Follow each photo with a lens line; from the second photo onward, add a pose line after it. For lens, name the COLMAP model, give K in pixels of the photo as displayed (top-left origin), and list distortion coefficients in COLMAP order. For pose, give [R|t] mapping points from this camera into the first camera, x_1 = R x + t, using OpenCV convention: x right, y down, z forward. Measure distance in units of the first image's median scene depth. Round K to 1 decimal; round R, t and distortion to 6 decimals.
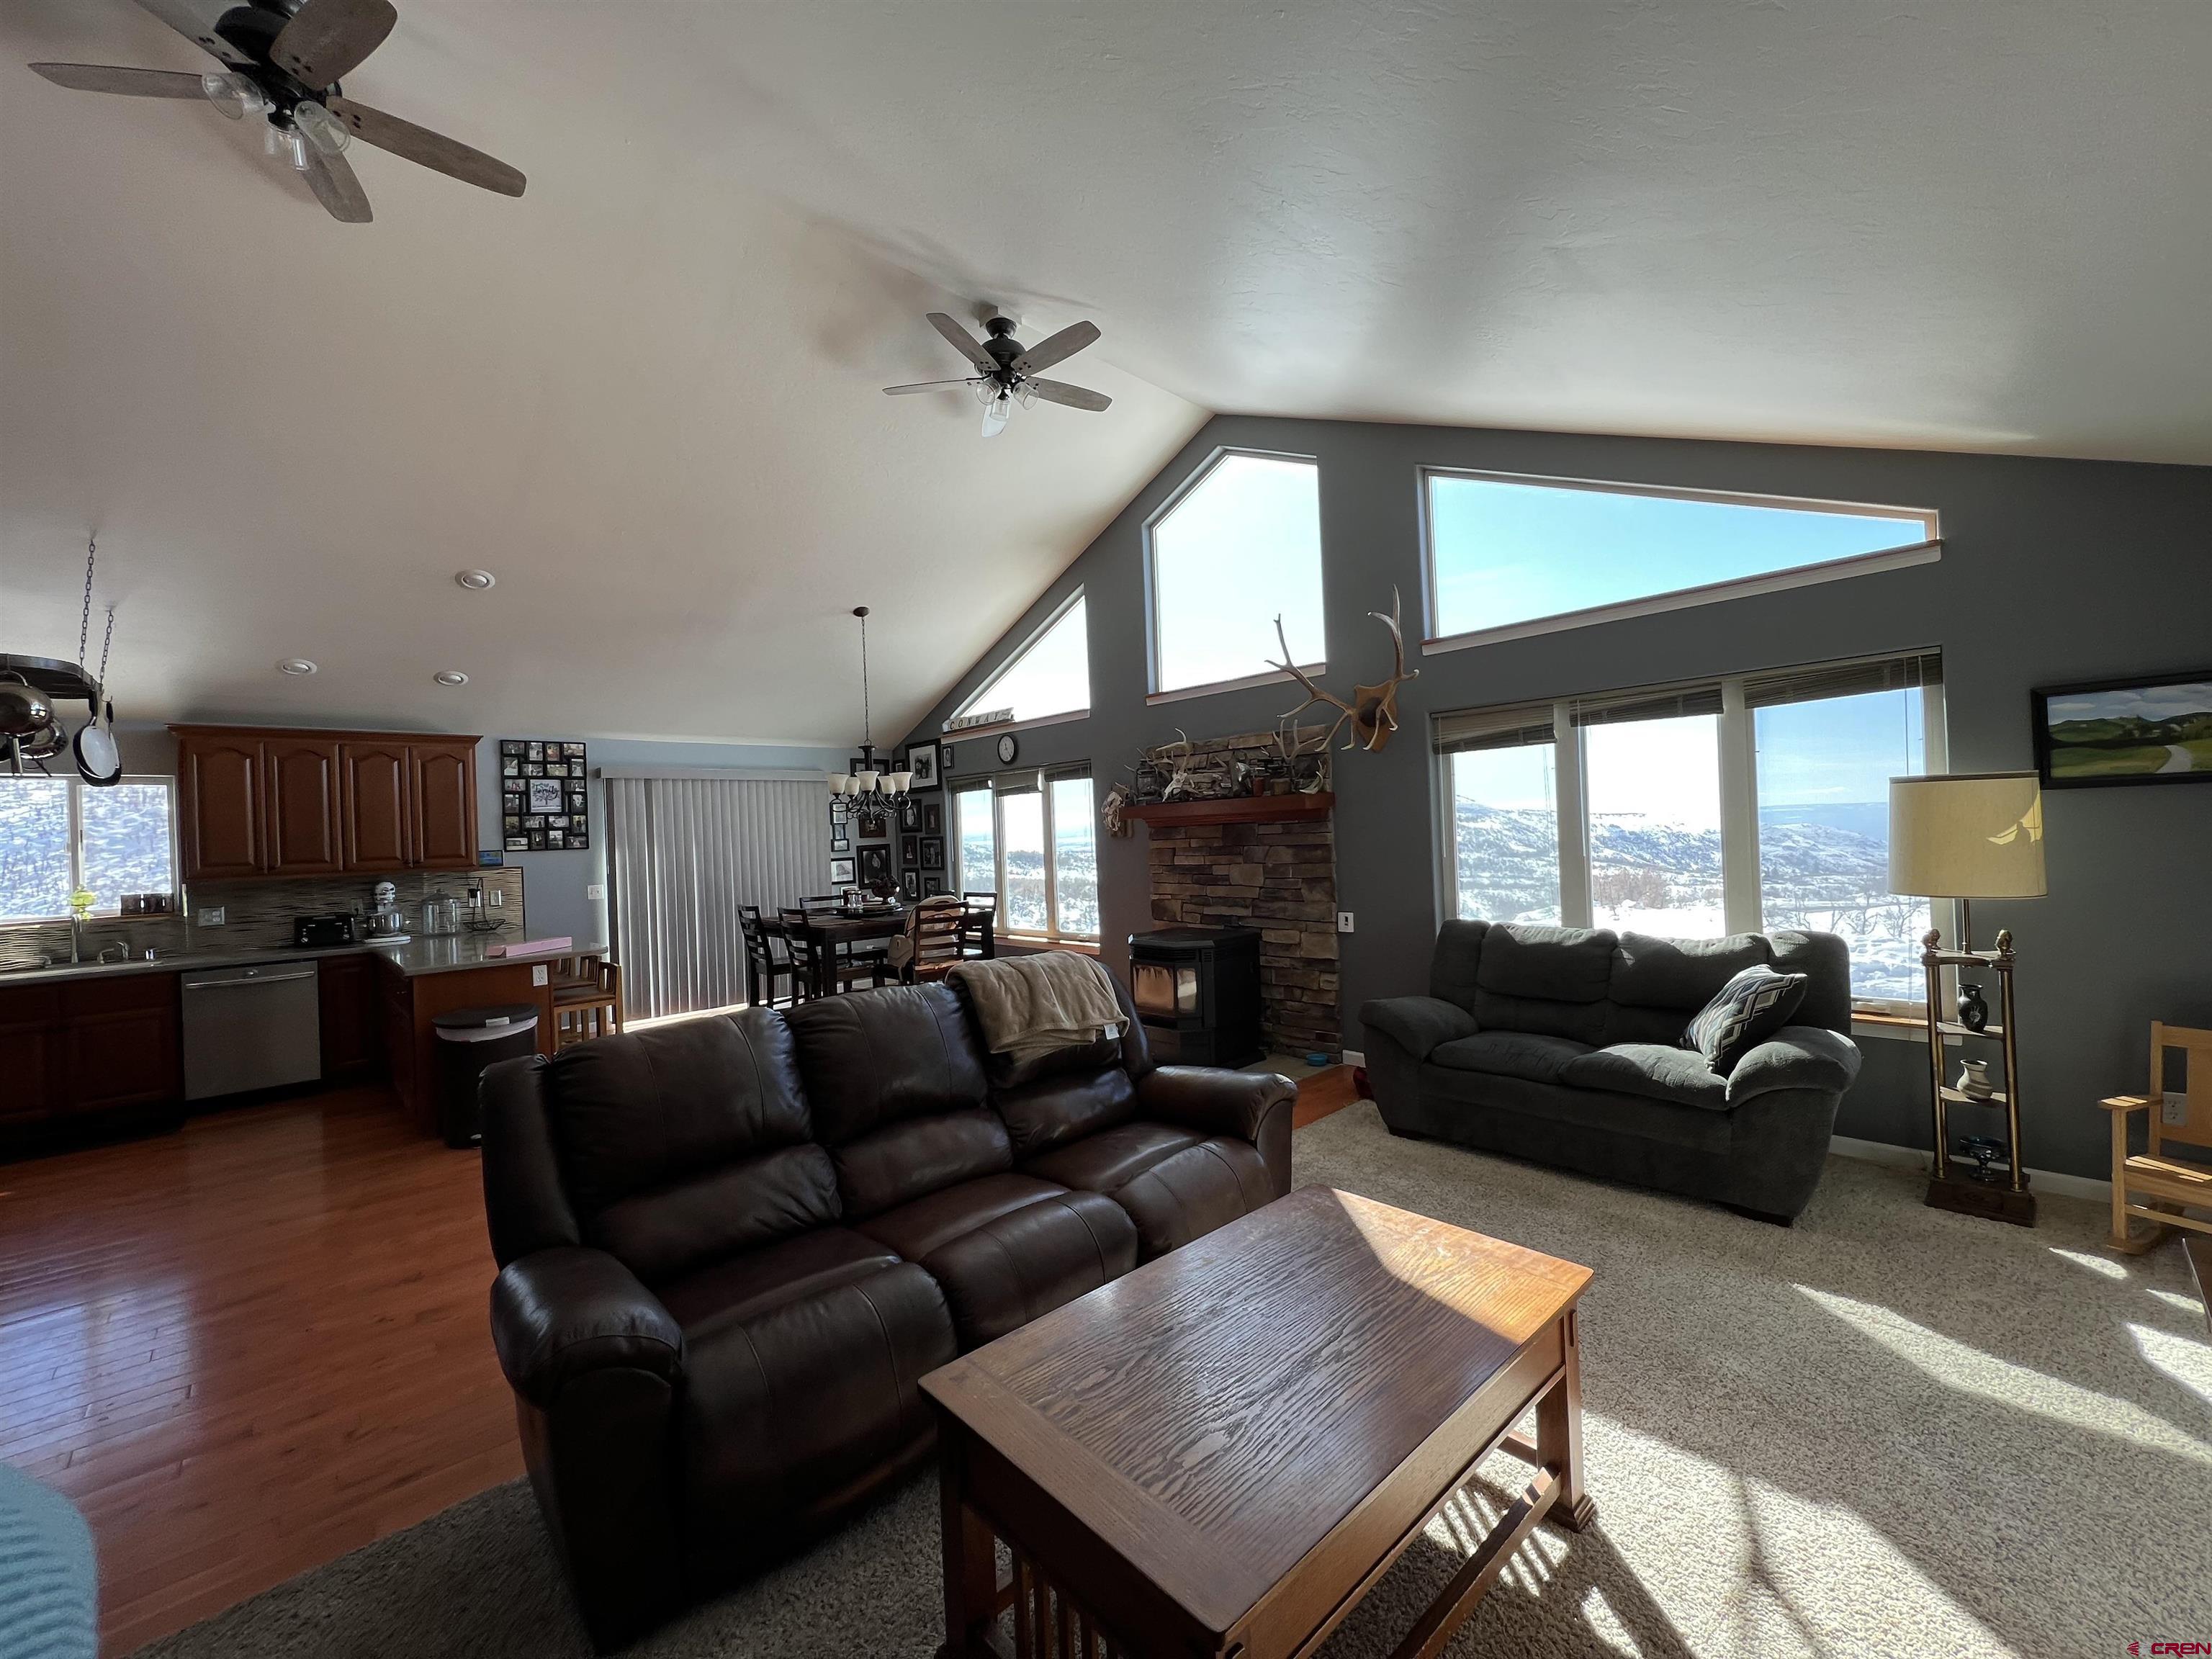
lens RADIAL K [[881.2, 0, 1089.1], [0, 881.2, 839.3], [0, 0, 1]] dist [-0.002749, 0.001515]
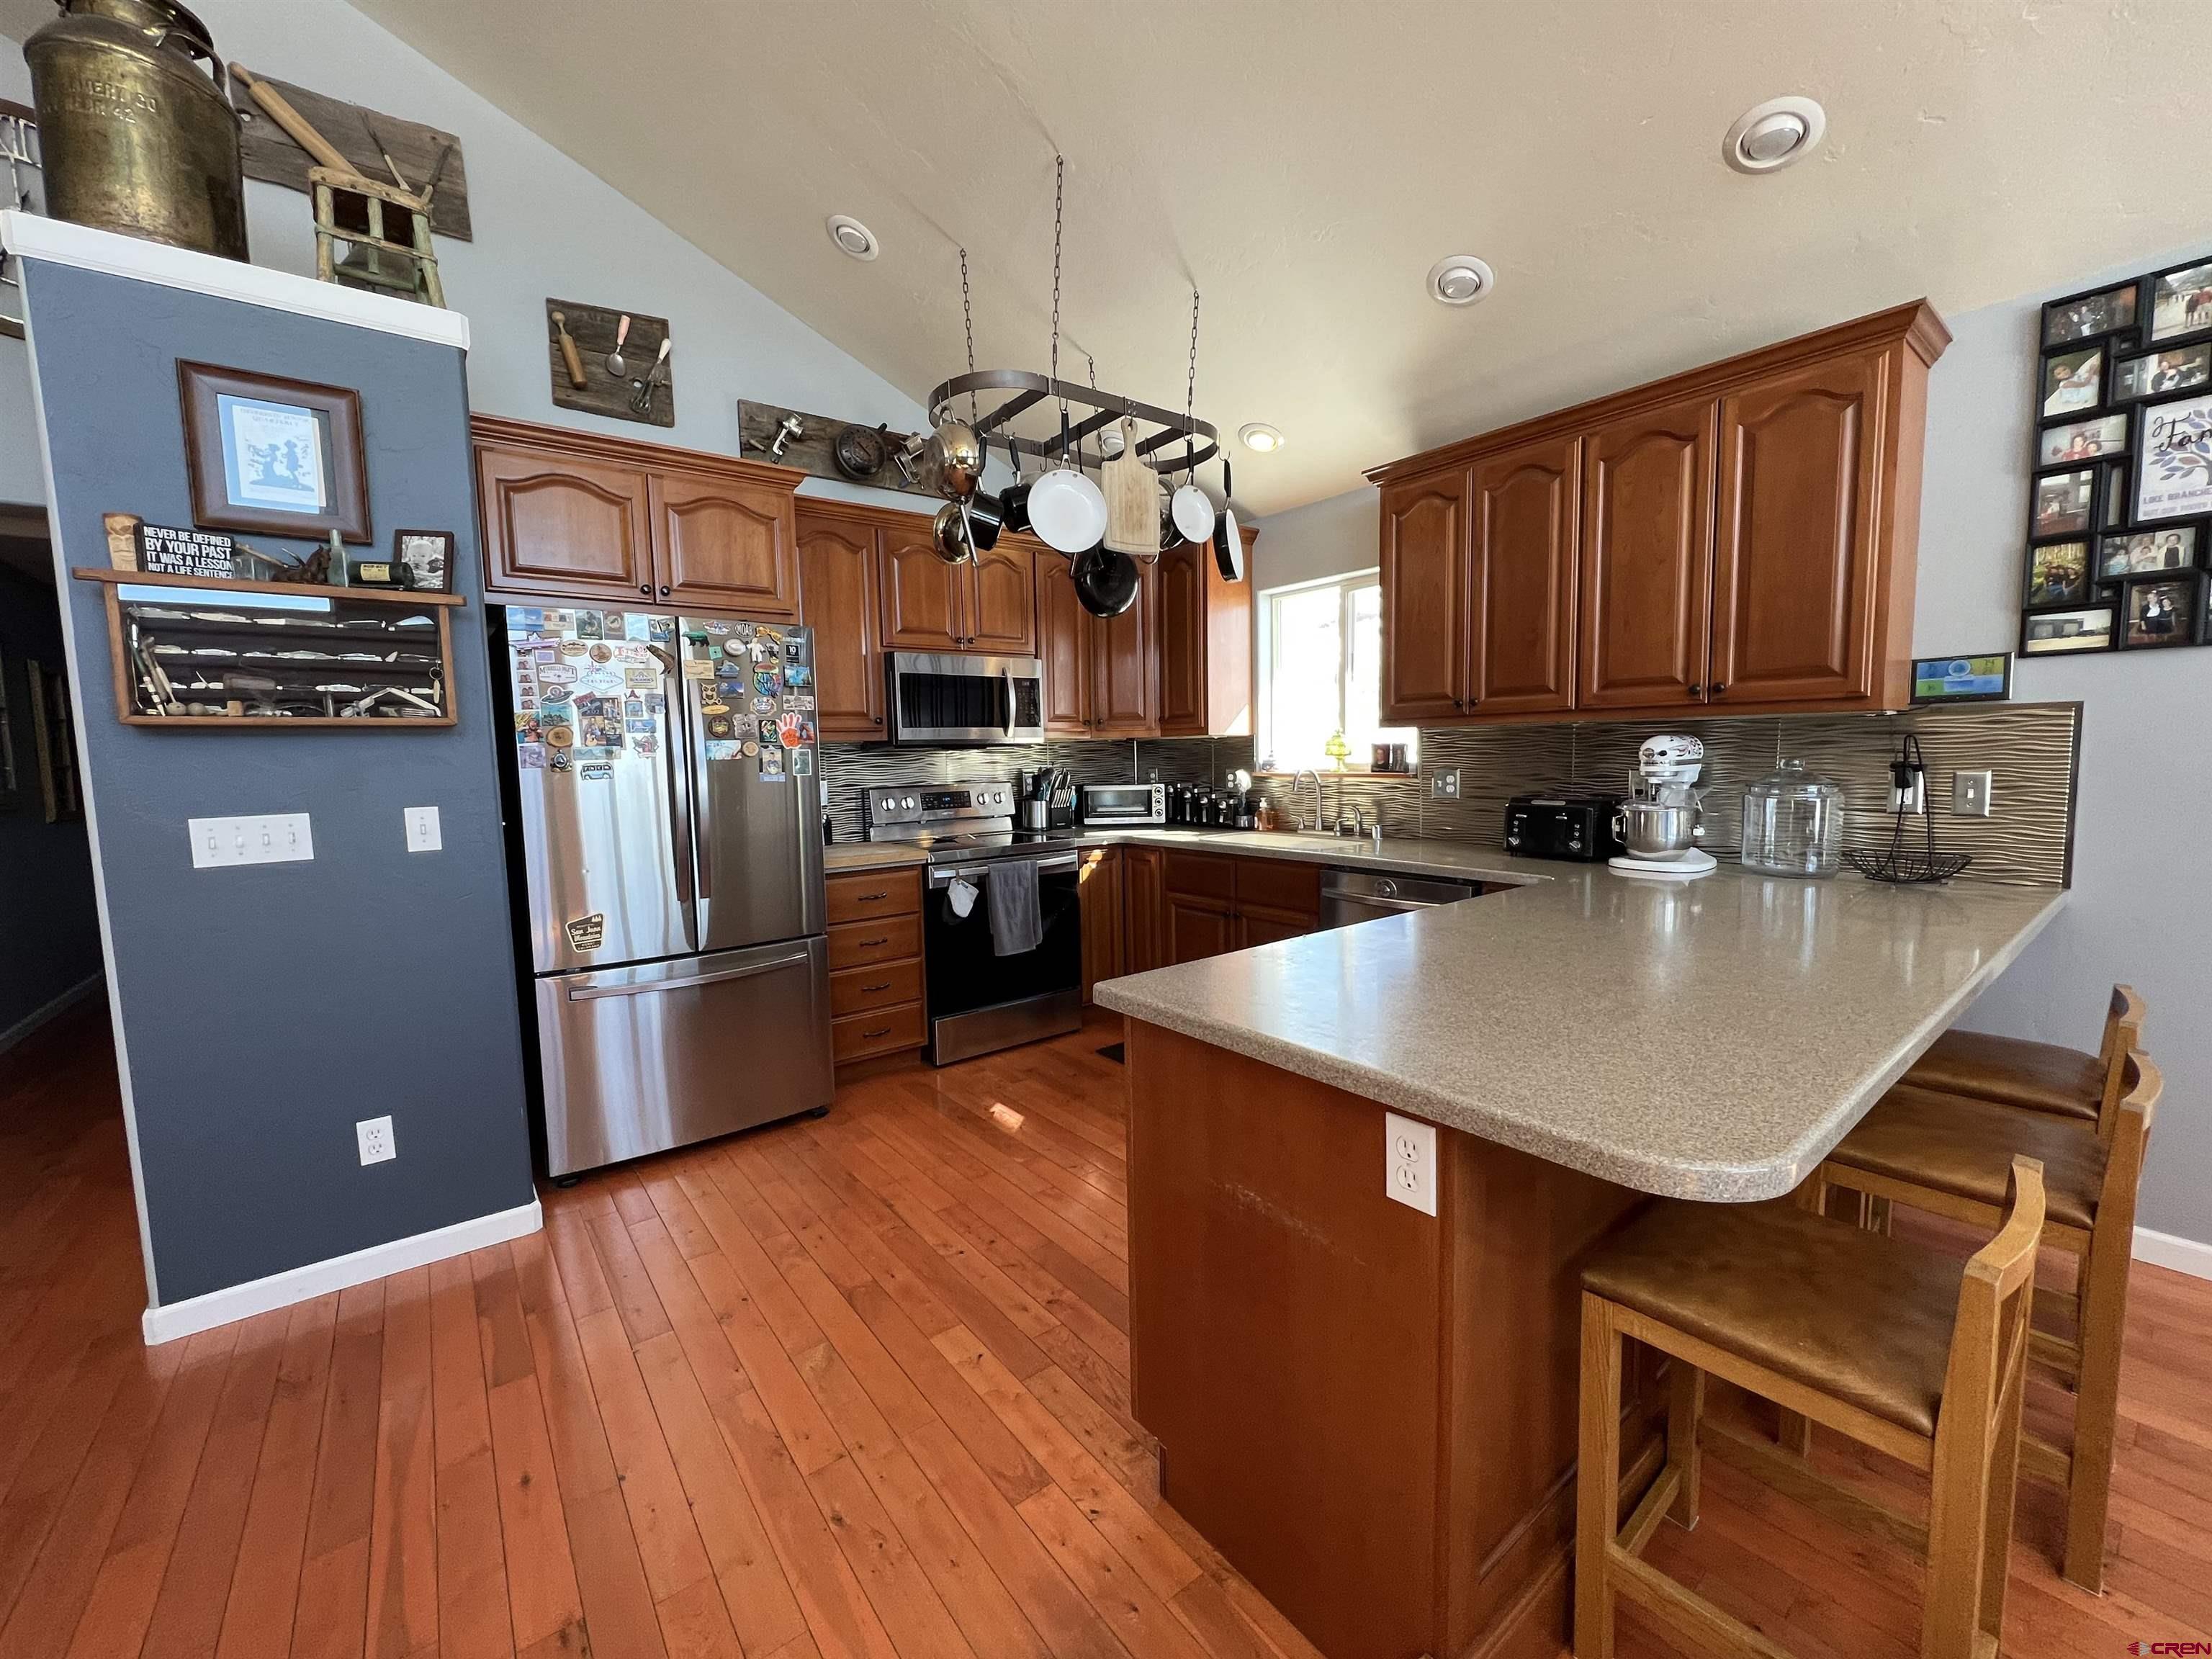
lens RADIAL K [[887.4, 0, 1101.8], [0, 887.4, 833.3], [0, 0, 1]] dist [0.001236, -0.000072]
pose [[-0.083493, 0.137231, -0.987014, -0.288868], [0.022014, 0.990485, 0.135851, 0.026735], [0.996265, -0.010385, -0.085719, 0.675887]]
